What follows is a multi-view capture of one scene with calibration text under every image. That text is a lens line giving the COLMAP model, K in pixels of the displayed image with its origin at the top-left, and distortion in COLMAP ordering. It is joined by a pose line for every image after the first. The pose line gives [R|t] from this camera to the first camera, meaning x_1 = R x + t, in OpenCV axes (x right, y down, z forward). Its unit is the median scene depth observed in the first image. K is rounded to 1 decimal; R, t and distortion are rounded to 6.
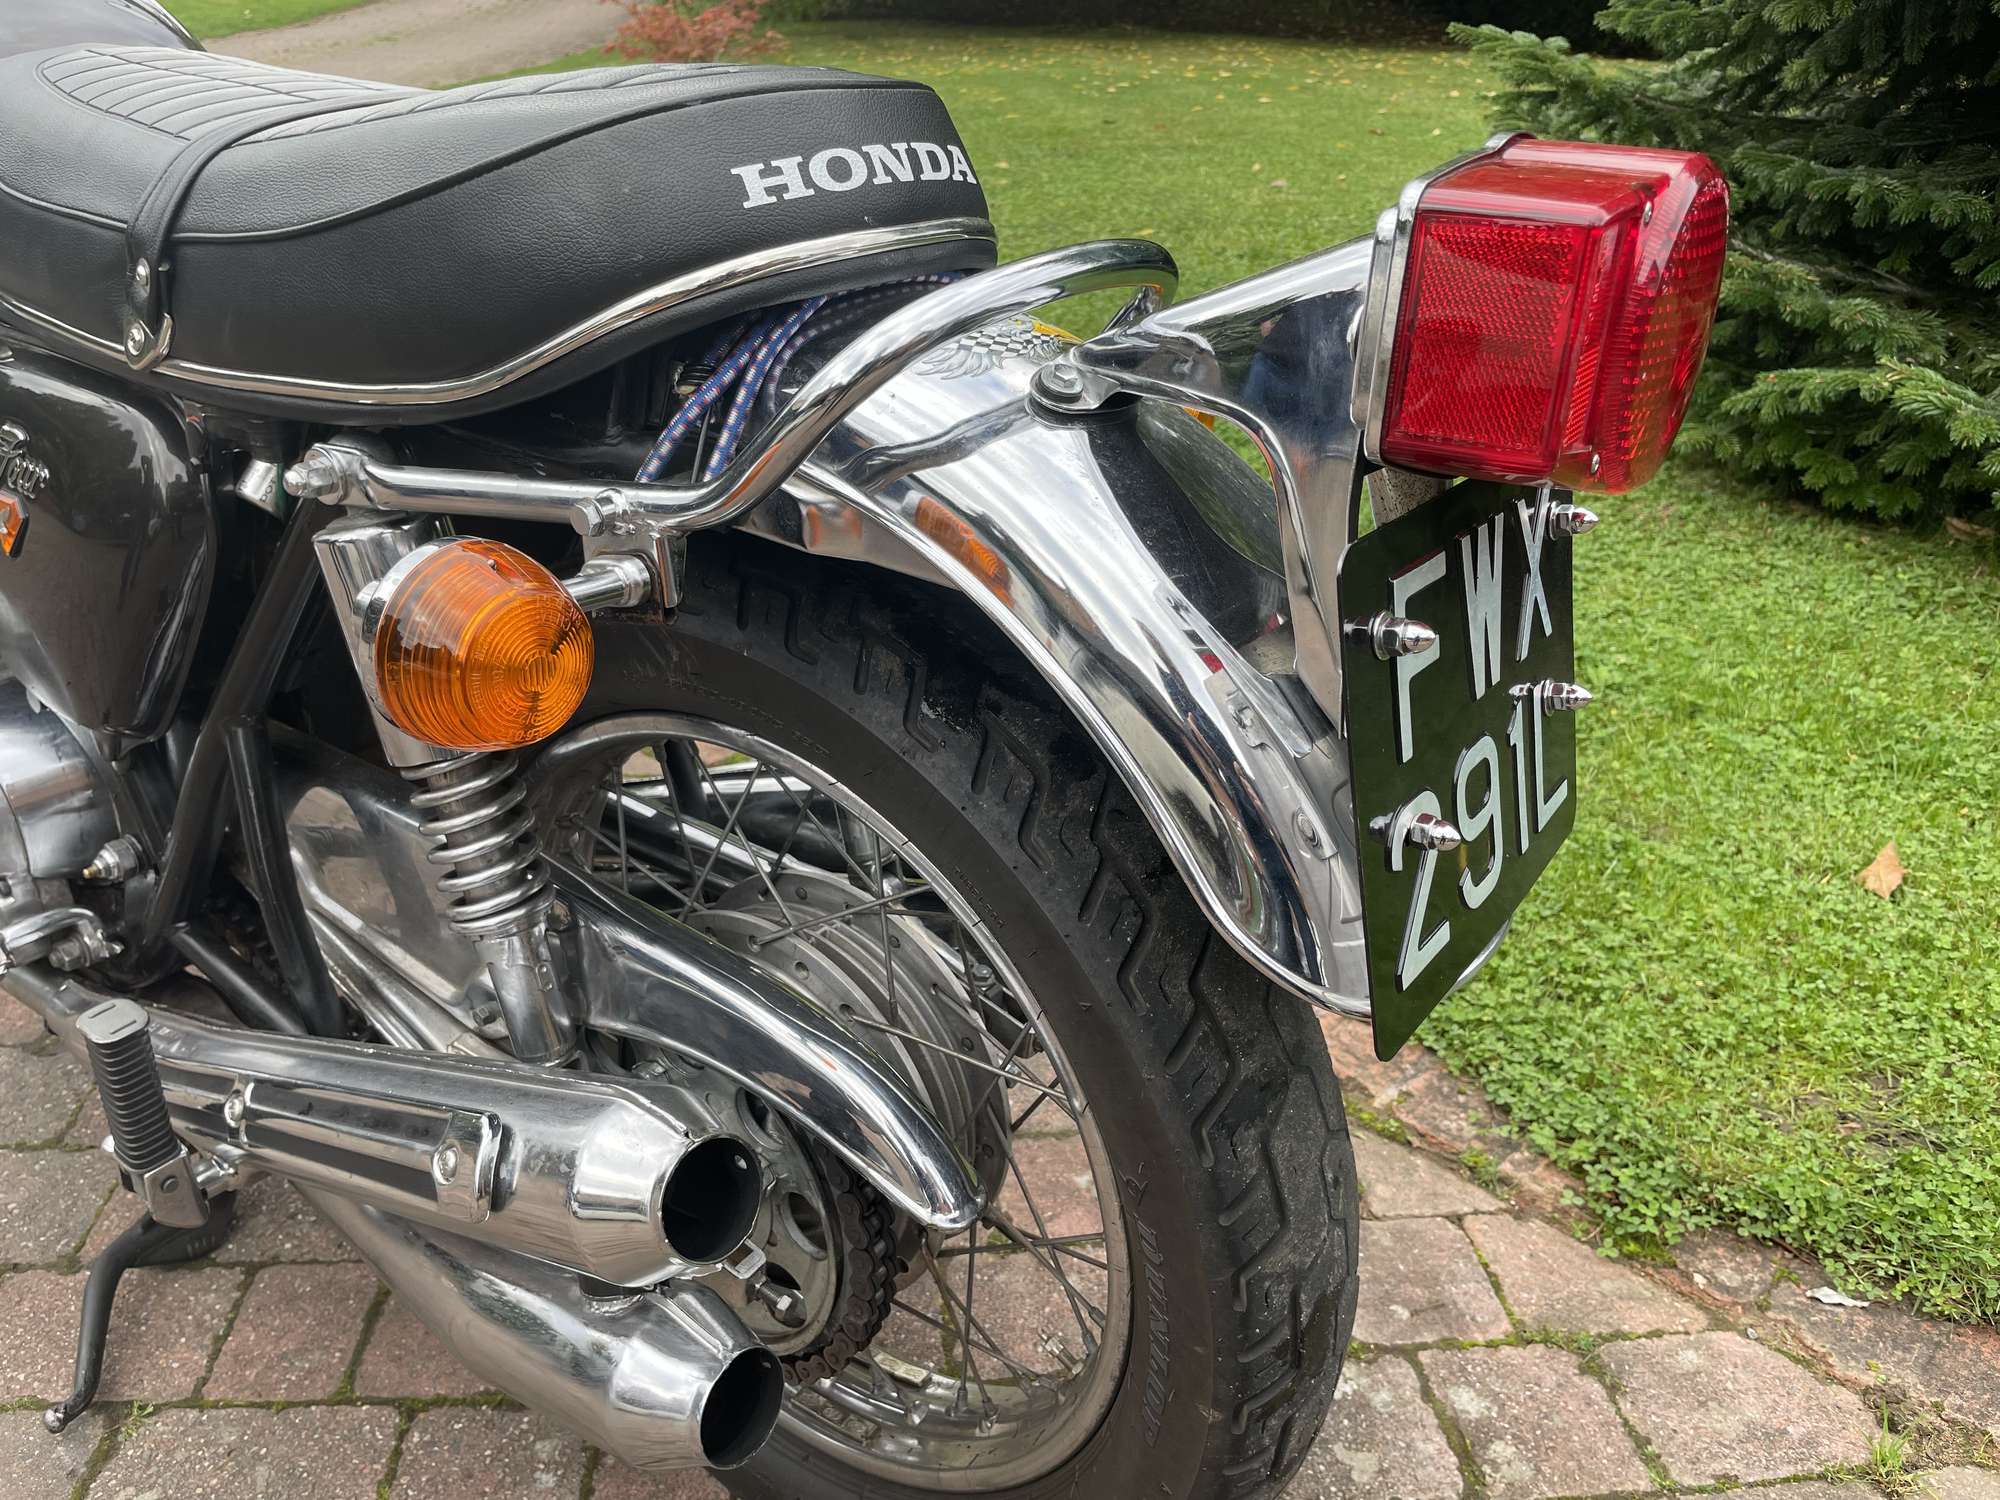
lens RADIAL K [[1560.5, 0, 1001.7], [0, 1560.5, 763.8], [0, 0, 1]] dist [0.077504, -0.122705]
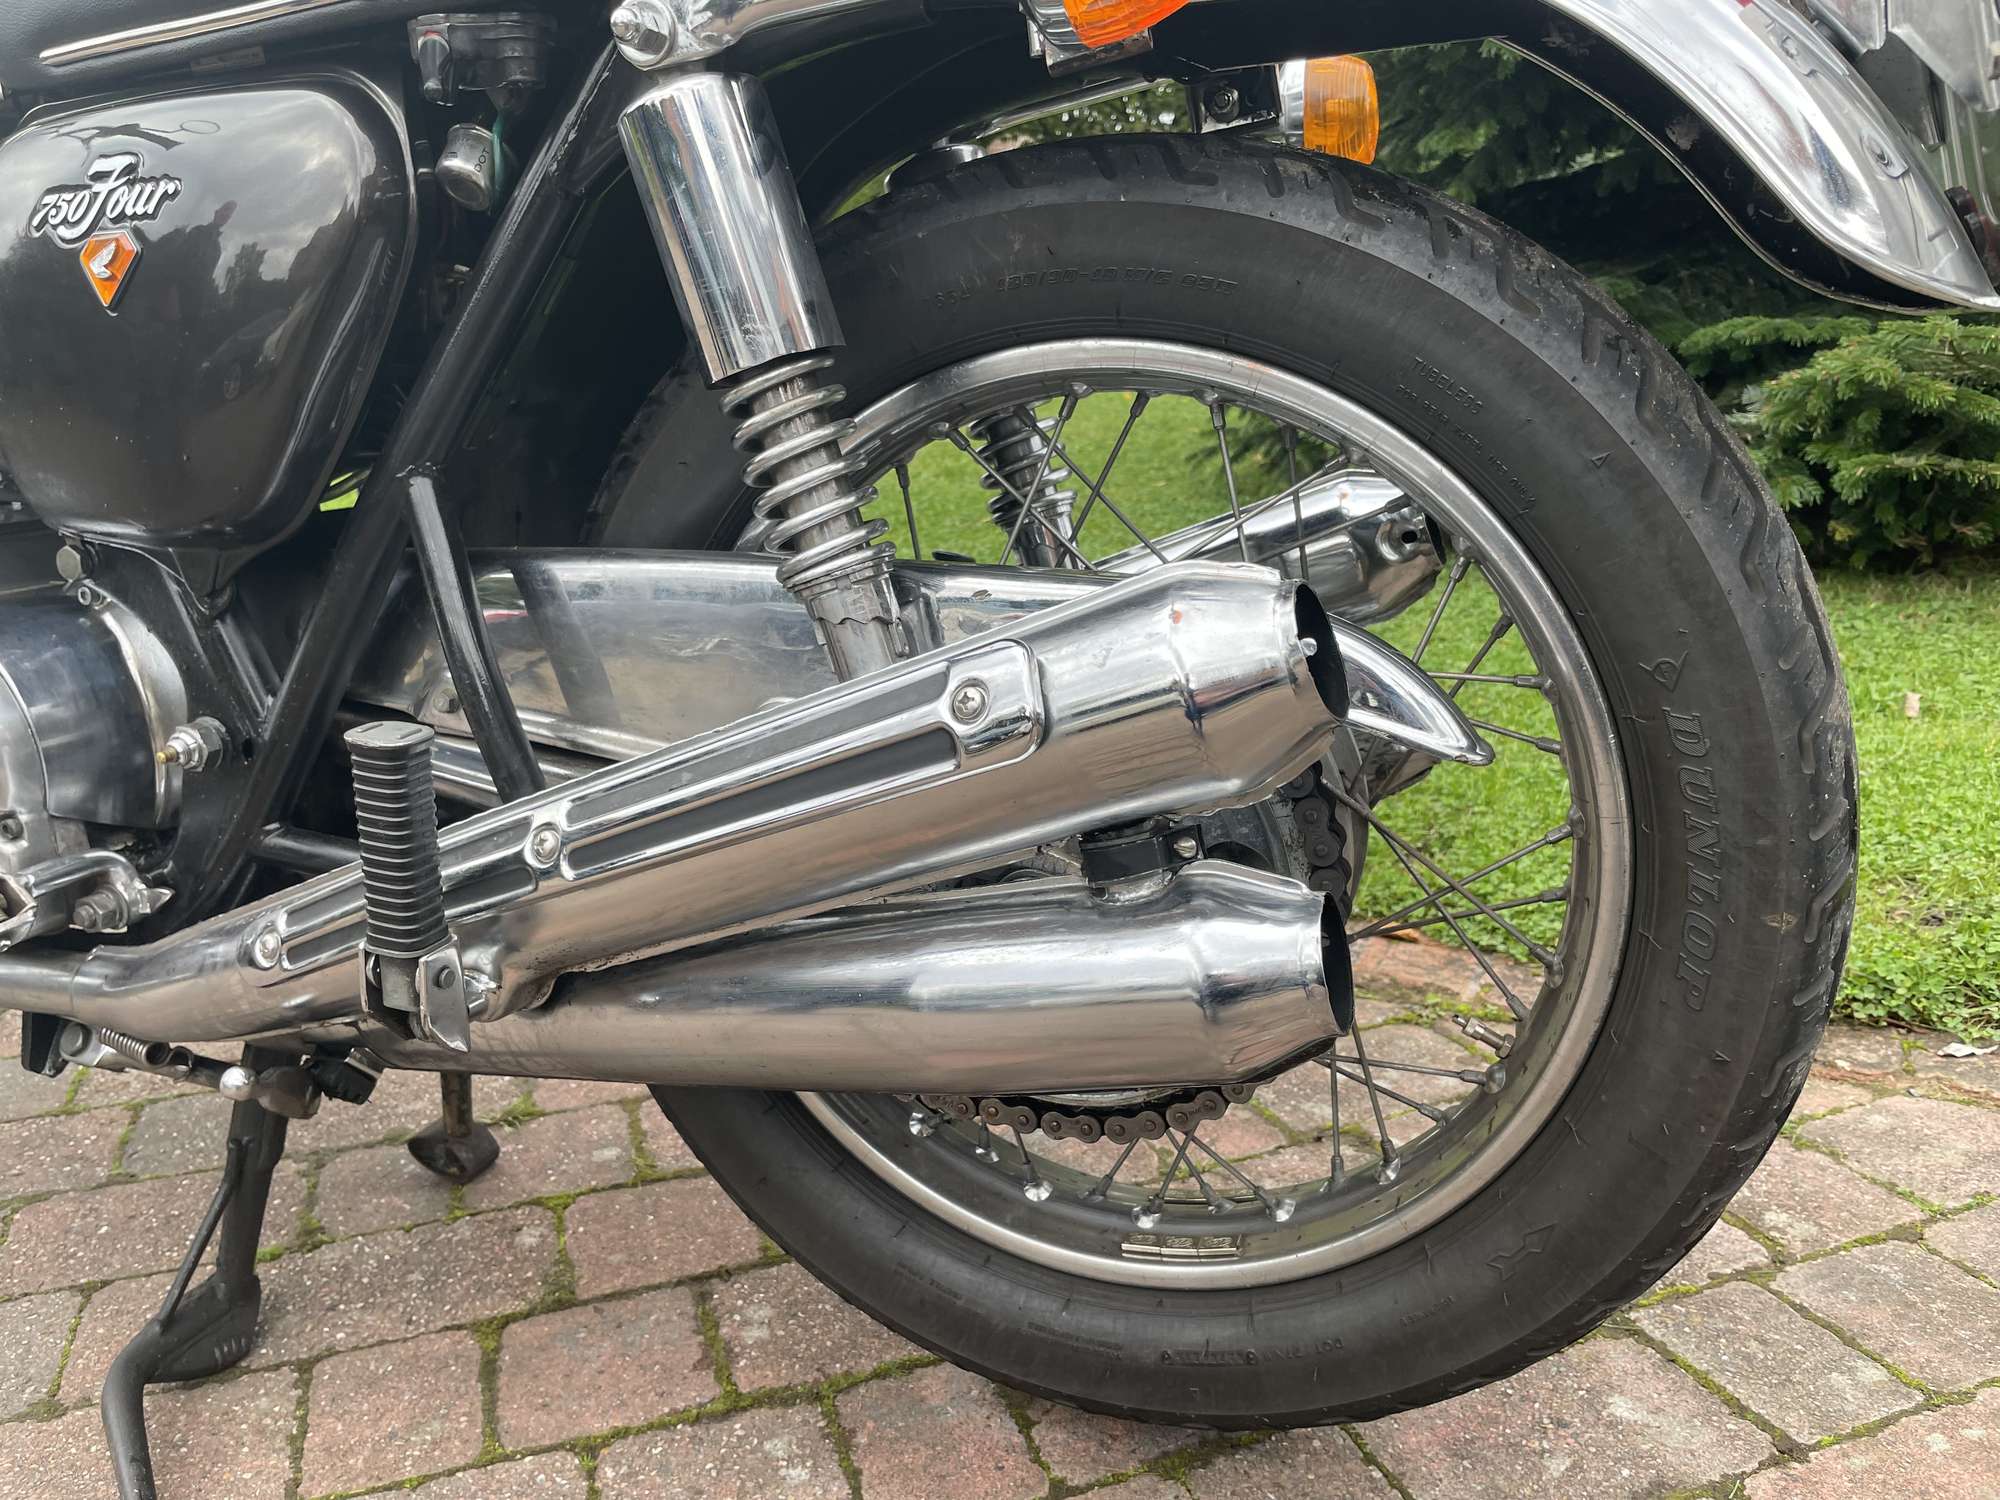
lens RADIAL K [[1541.0, 0, 997.7], [0, 1541.0, 768.8], [0, 0, 1]] dist [0.091766, -0.138363]
pose [[0.962023, -0.130493, 0.239758, -0.298893], [0.176722, 0.967156, -0.182698, 0.242155], [-0.208042, 0.218130, 0.953487, 0.130672]]
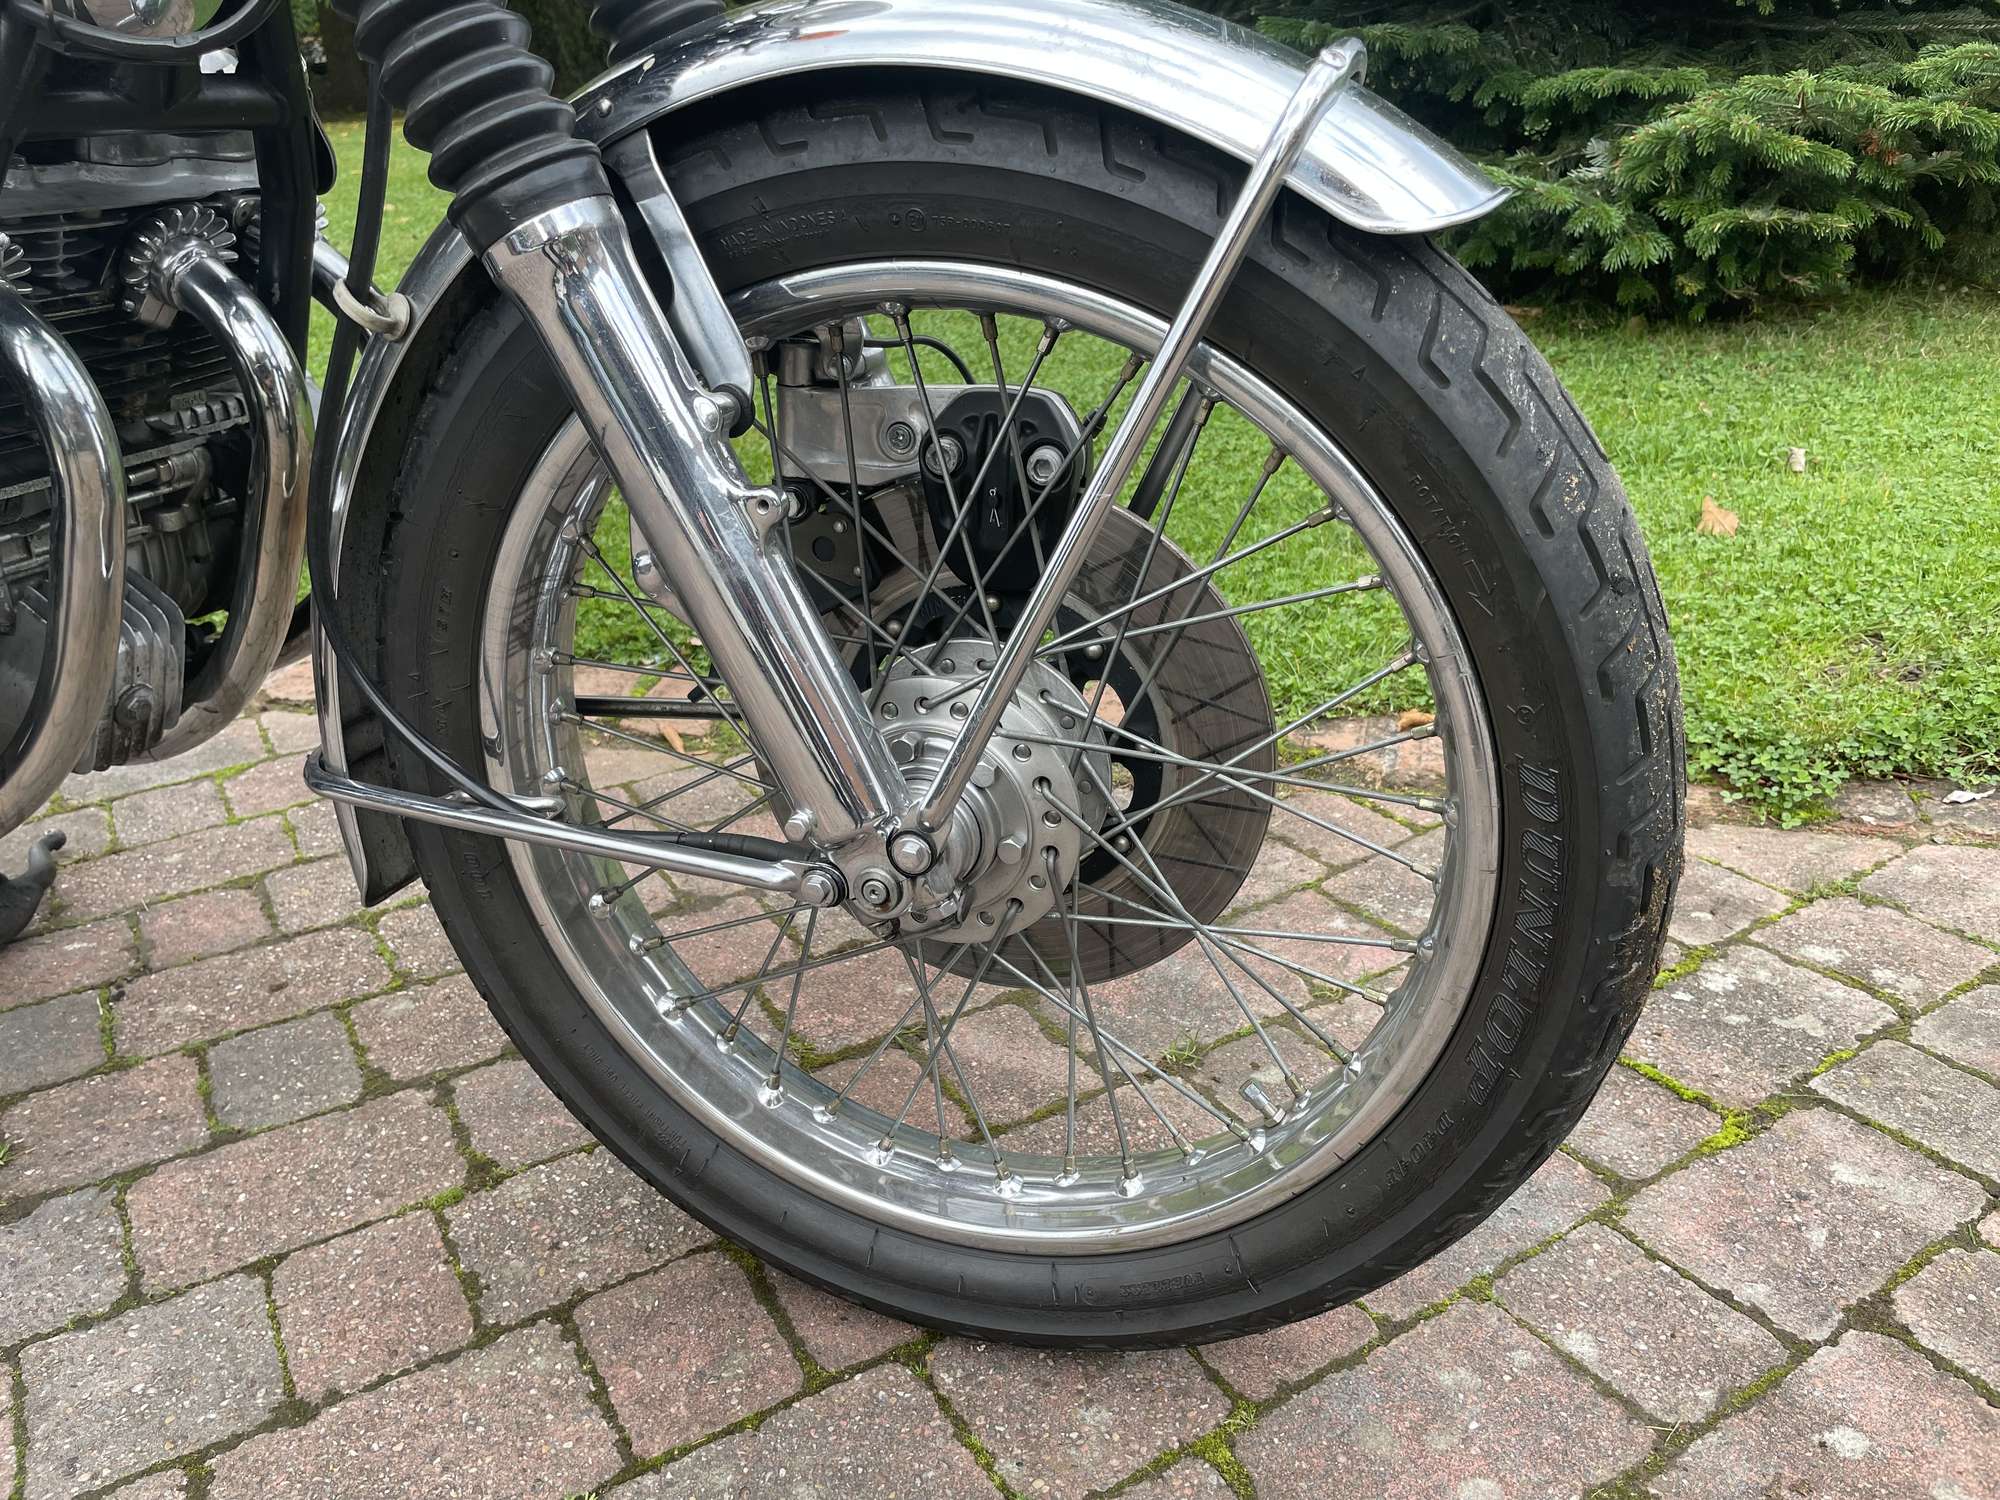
lens RADIAL K [[1537.9, 0, 999.5], [0, 1537.9, 760.1], [0, 0, 1]] dist [0.077287, -0.112122]
pose [[0.888626, -0.250620, 0.384101, -0.518713], [0.269573, 0.962969, 0.004660, 0.125082], [-0.371045, 0.099402, 0.923279, 0.232004]]
